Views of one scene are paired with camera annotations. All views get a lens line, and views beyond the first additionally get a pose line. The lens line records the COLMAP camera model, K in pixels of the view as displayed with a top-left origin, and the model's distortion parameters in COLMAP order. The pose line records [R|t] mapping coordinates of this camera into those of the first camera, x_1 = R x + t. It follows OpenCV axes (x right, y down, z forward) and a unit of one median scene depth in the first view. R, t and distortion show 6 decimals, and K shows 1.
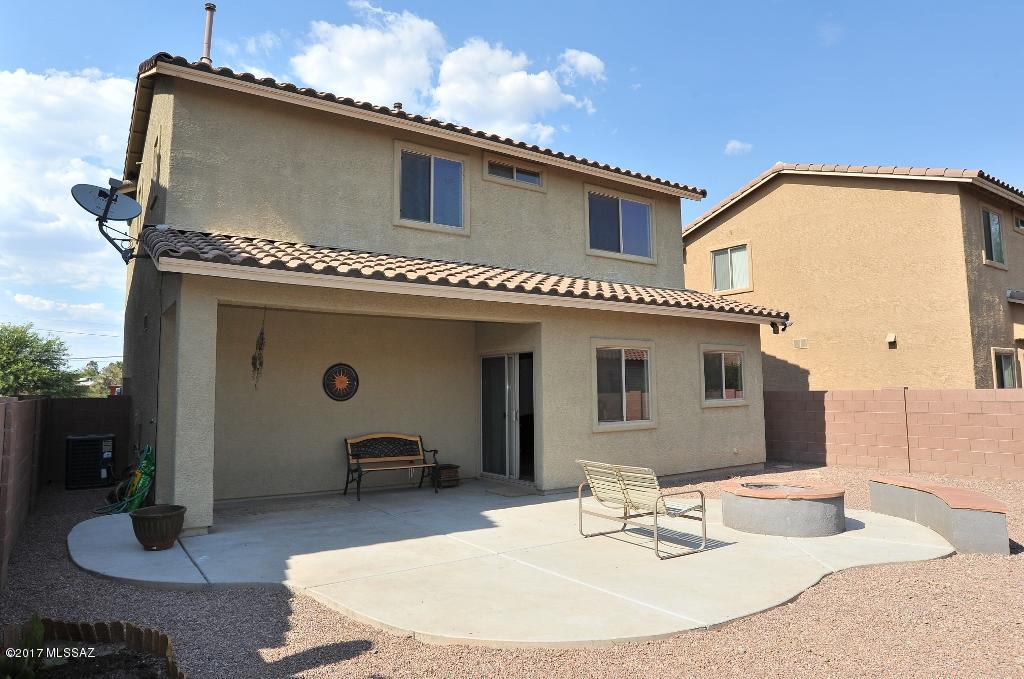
lens RADIAL K [[657.5, 0, 512.0], [0, 657.5, 339.5], [0, 0, 1]] dist [-0.064076, -0.000114]
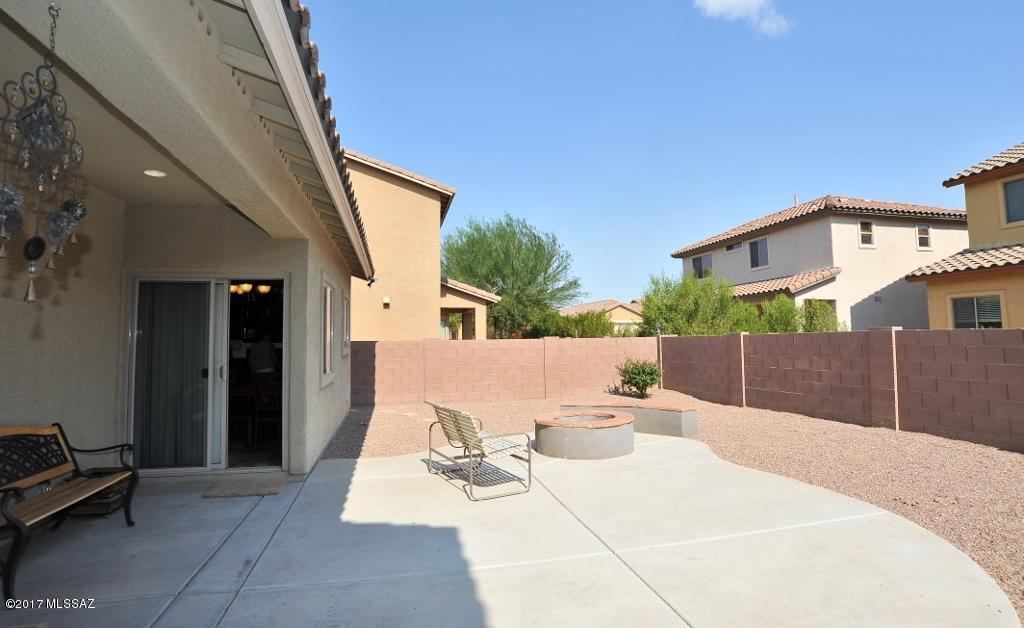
lens RADIAL K [[514.1, 0, 512.0], [0, 514.1, 314.0], [0, 0, 1]] dist [-0.056809, 0.000065]
pose [[0.359916, 0.052158, 0.931526, -0.840643], [-0.068707, 0.997207, -0.029289, 0.119197], [-0.930451, -0.053461, 0.362494, 1.264803]]
